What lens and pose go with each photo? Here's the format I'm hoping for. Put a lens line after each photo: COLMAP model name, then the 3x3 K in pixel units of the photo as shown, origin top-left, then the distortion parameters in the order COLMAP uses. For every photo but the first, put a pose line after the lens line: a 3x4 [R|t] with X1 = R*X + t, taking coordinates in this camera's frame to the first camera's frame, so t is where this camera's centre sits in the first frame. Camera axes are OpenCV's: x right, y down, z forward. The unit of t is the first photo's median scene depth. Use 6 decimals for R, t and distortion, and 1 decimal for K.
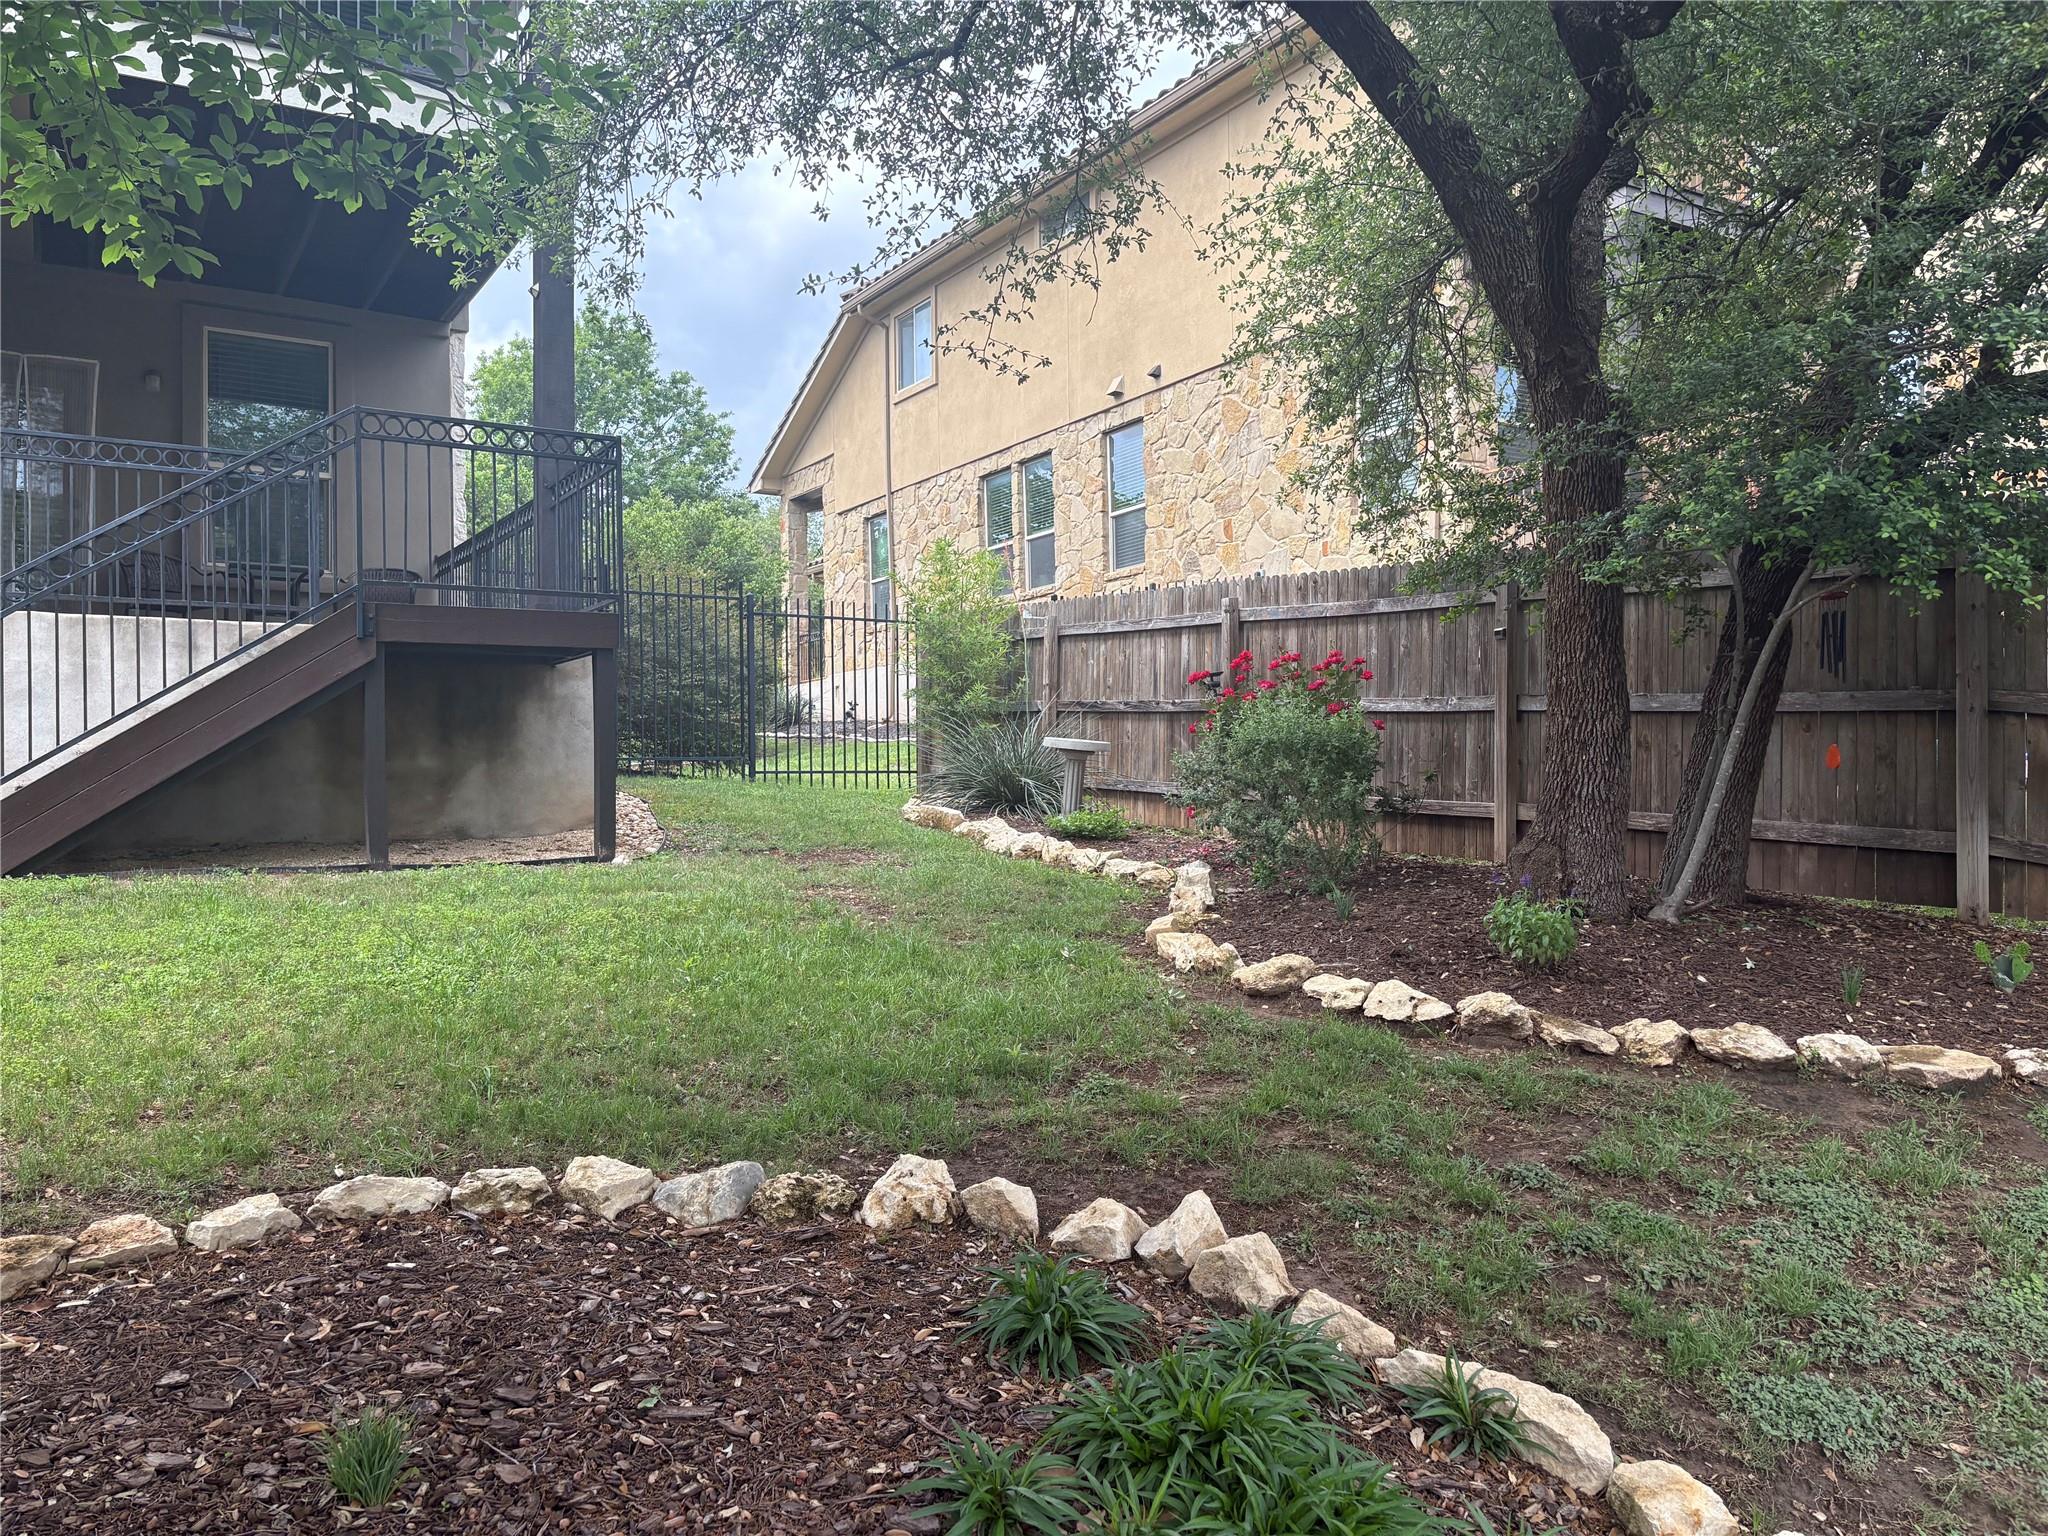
lens RADIAL K [[1531.8, 0, 1021.3], [0, 1531.8, 783.0], [0, 0, 1]] dist [0.062015, -0.079575]
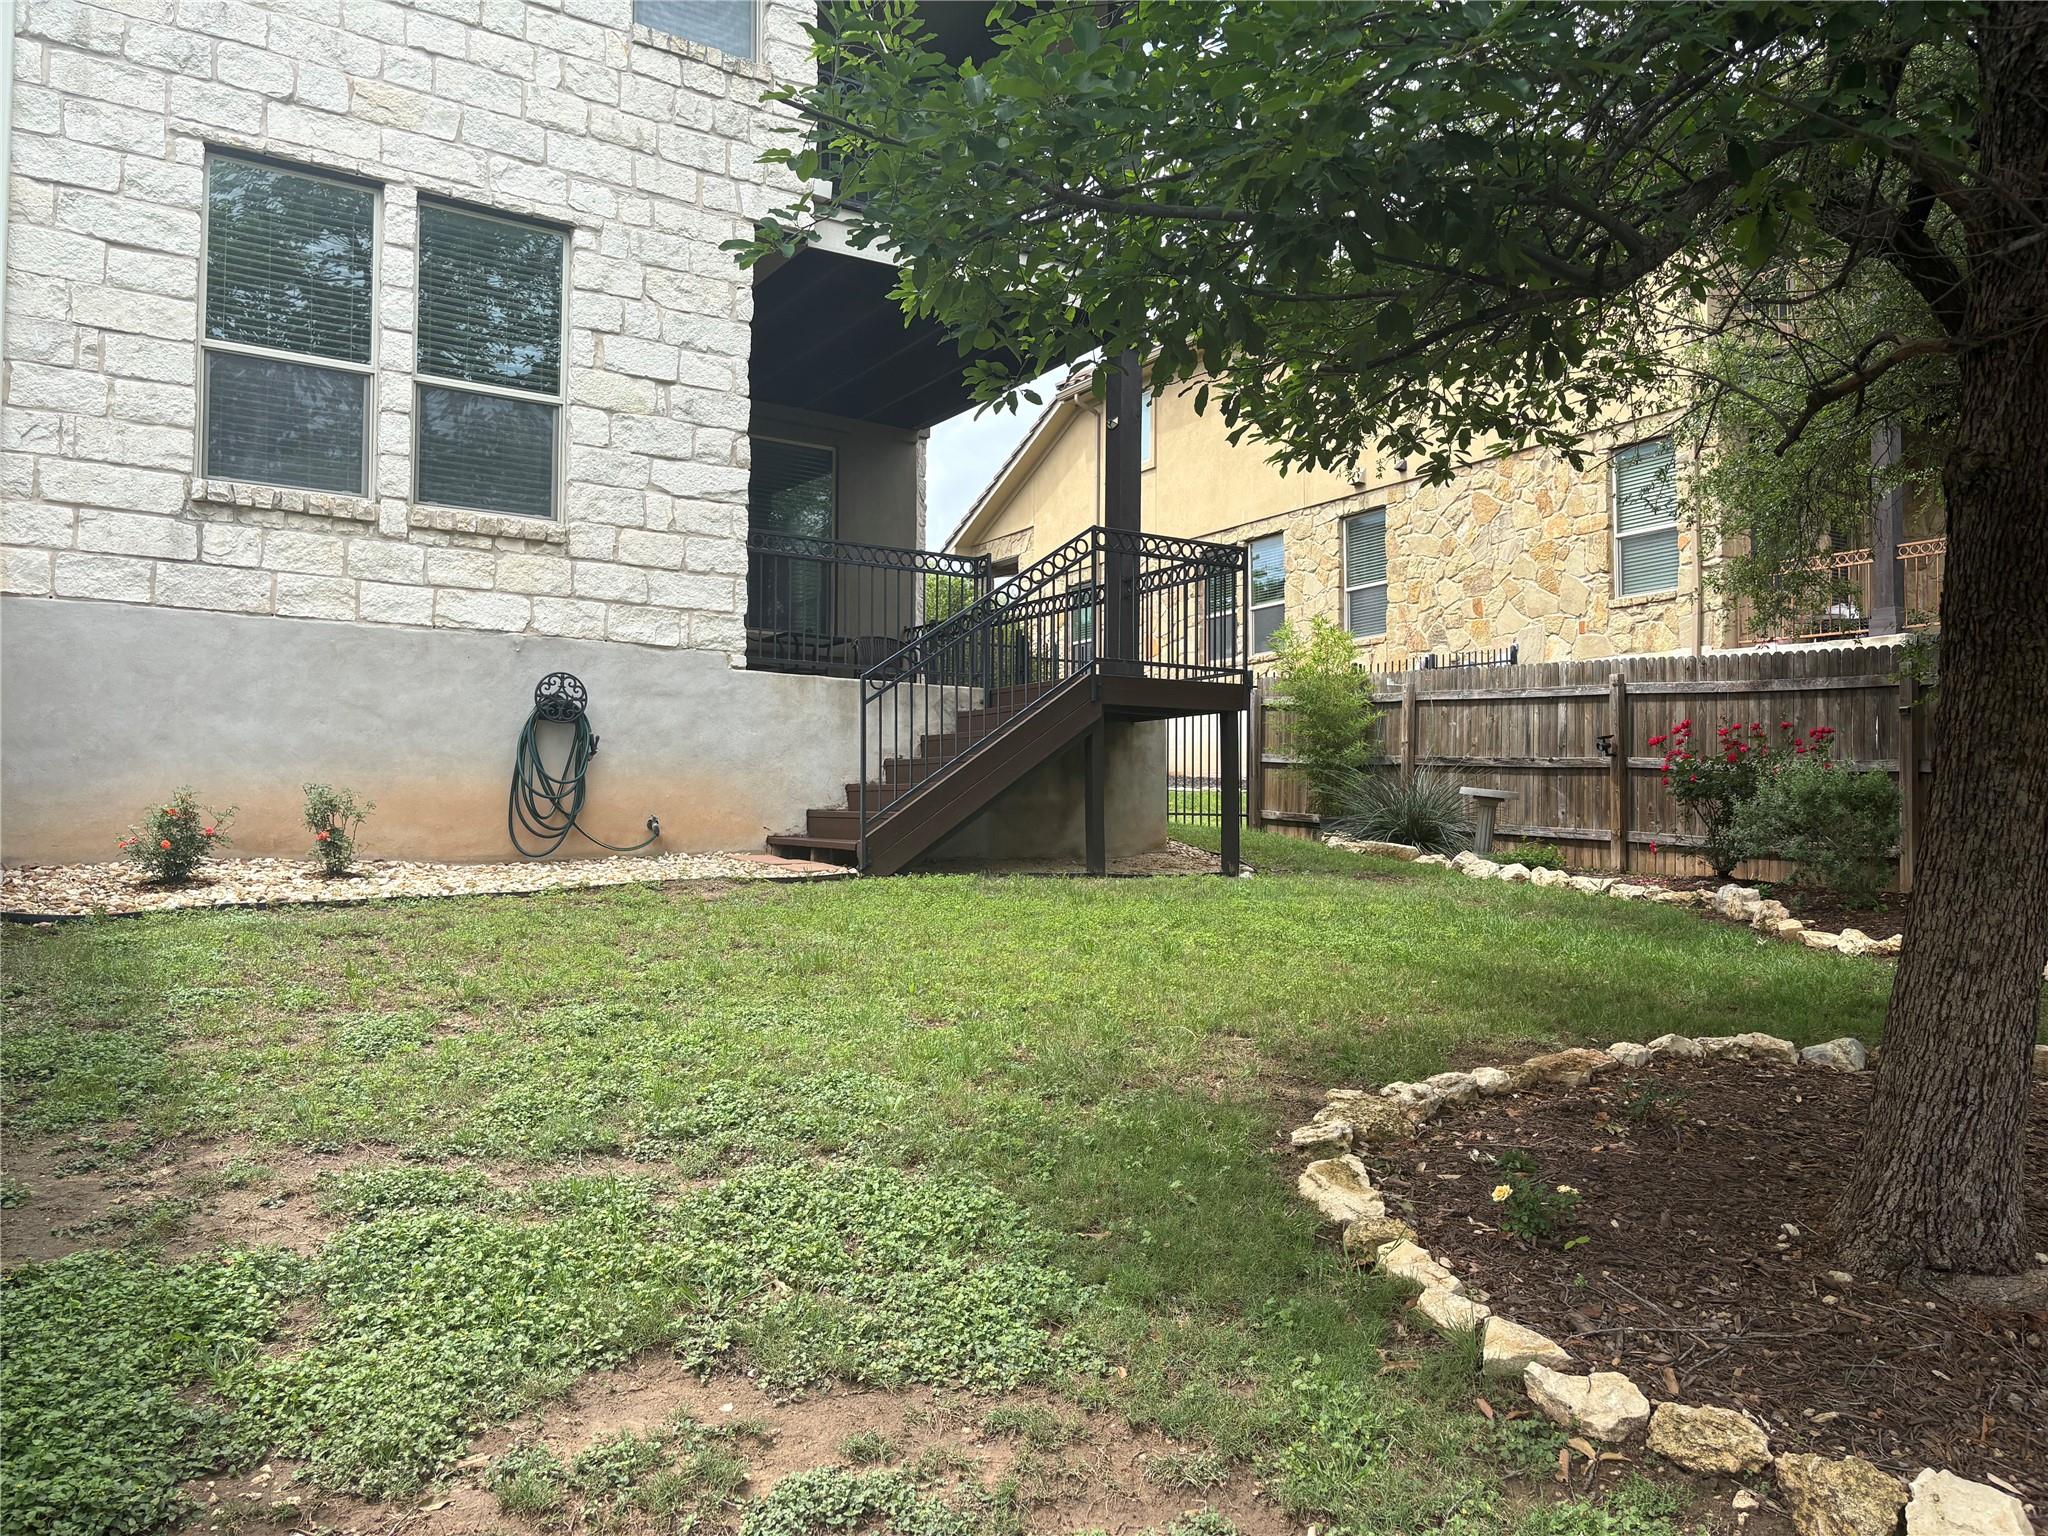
lens RADIAL K [[1531.8, 0, 1020.6], [0, 1531.8, 774.3], [0, 0, 1]] dist [0.062015, -0.079575]
pose [[0.999727, 0.019724, 0.012554, -0.347870], [-0.019217, 0.999042, -0.039307, 0.014689], [-0.013317, 0.039055, 0.999148, -0.204075]]
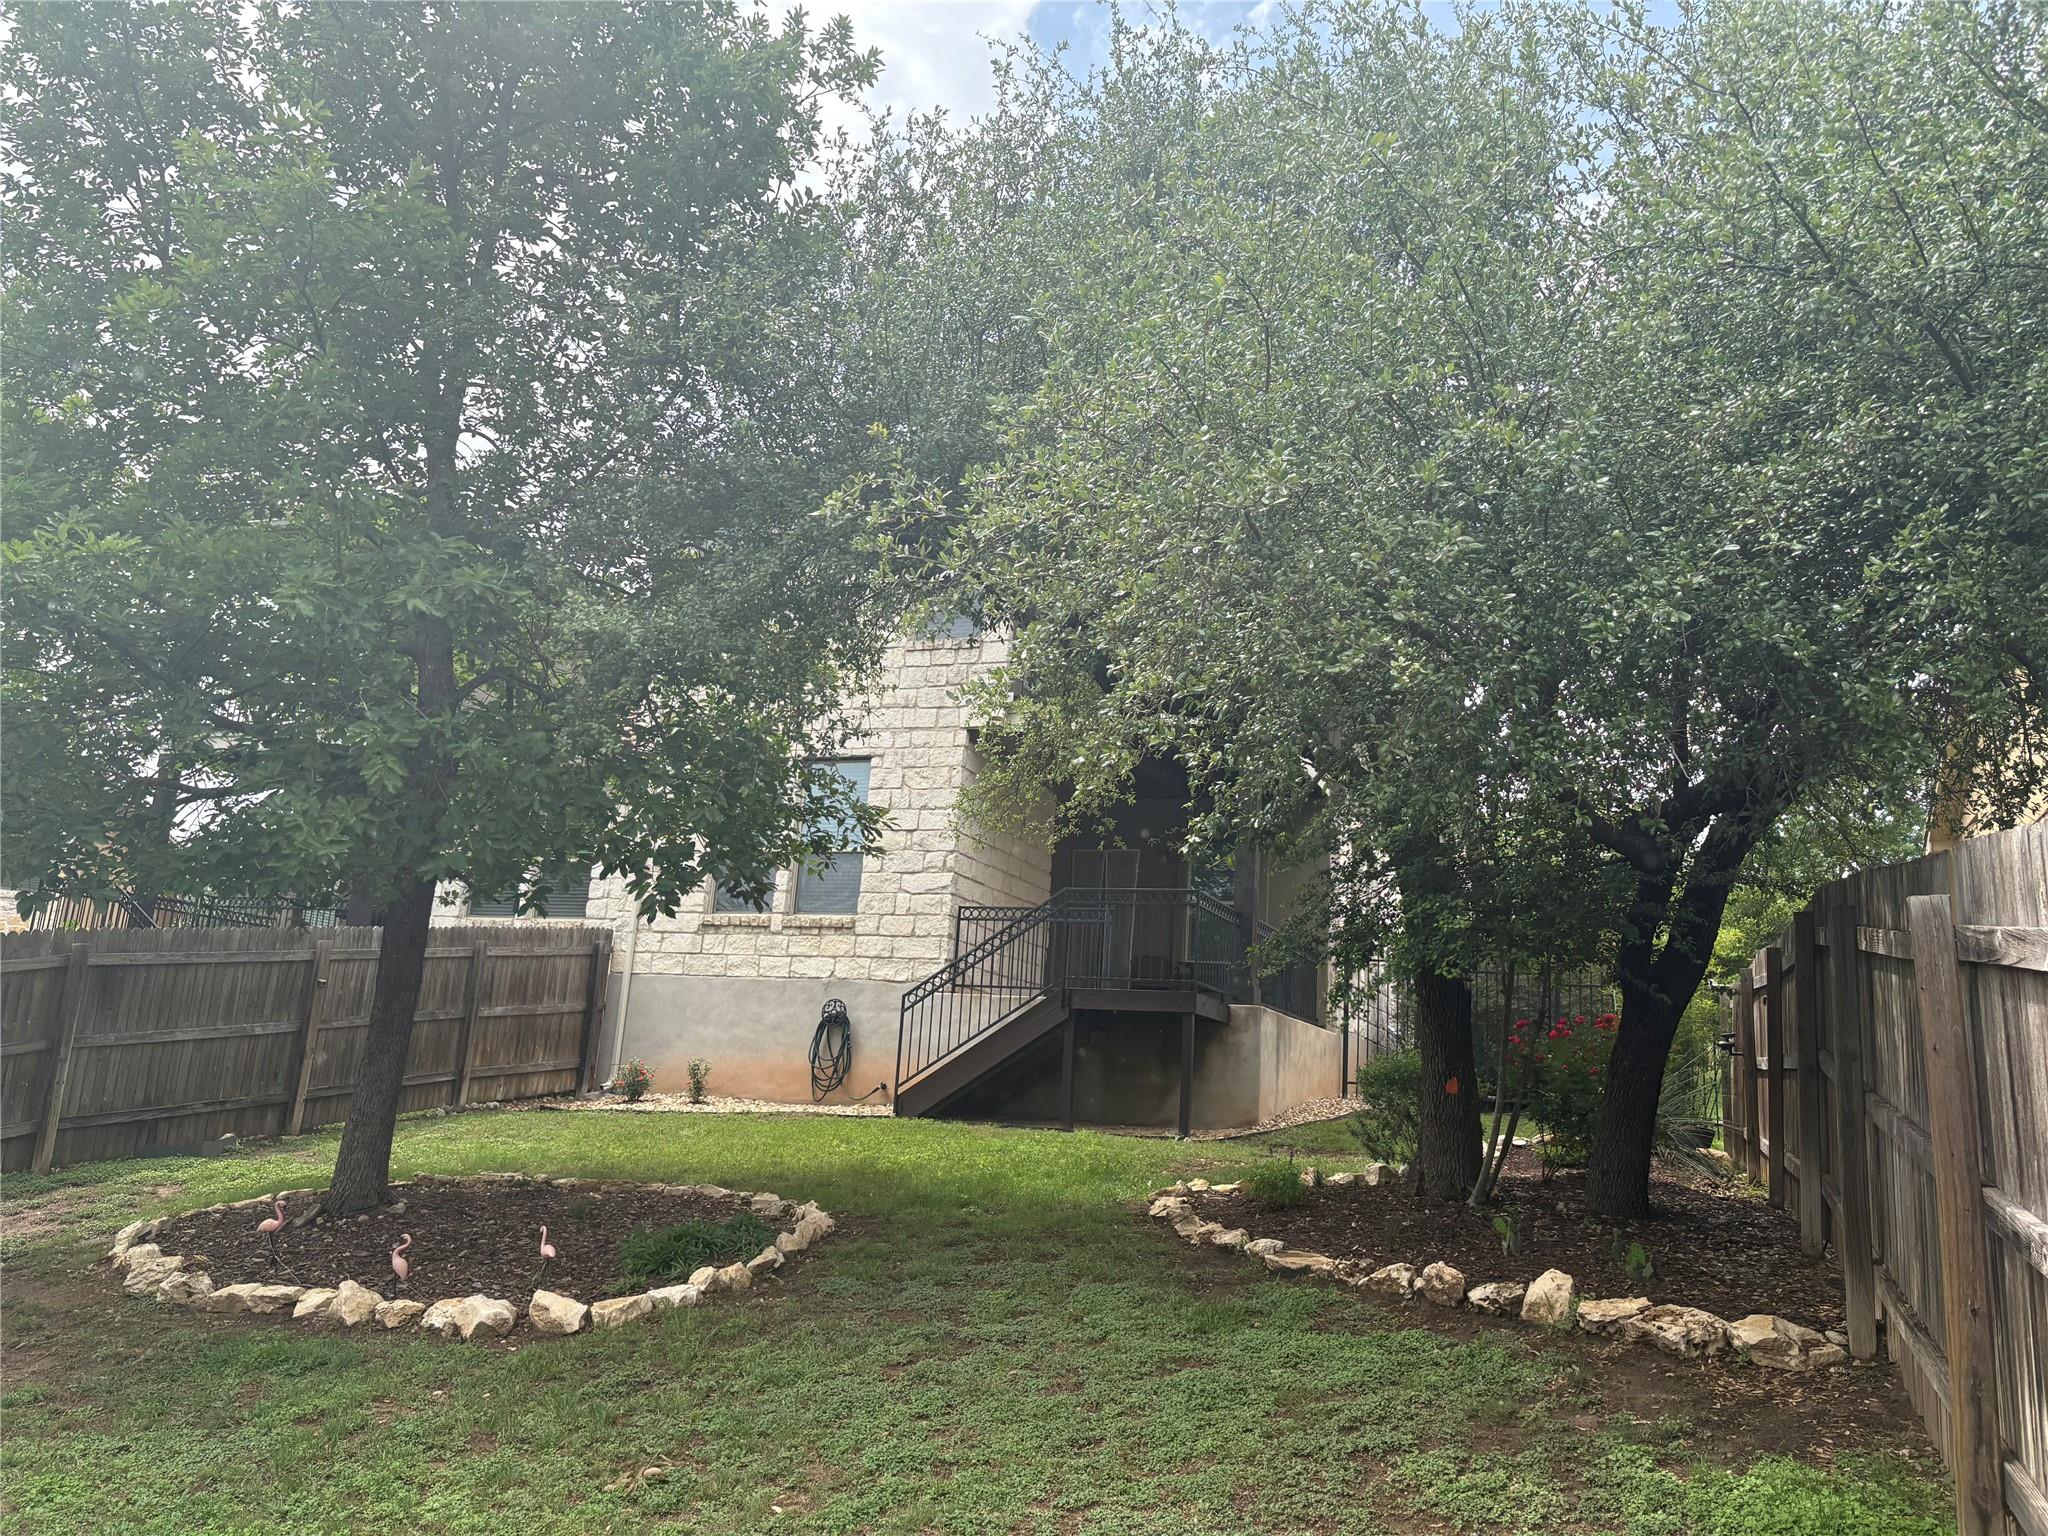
lens RADIAL K [[1531.8, 0, 1024.8], [0, 1531.8, 752.6], [0, 0, 1]] dist [0.062015, -0.079575]
pose [[0.583562, -0.137106, -0.800411, 0.774211], [-0.069399, 0.973618, -0.217374, 0.011712], [0.809098, 0.182399, 0.558651, -0.113607]]
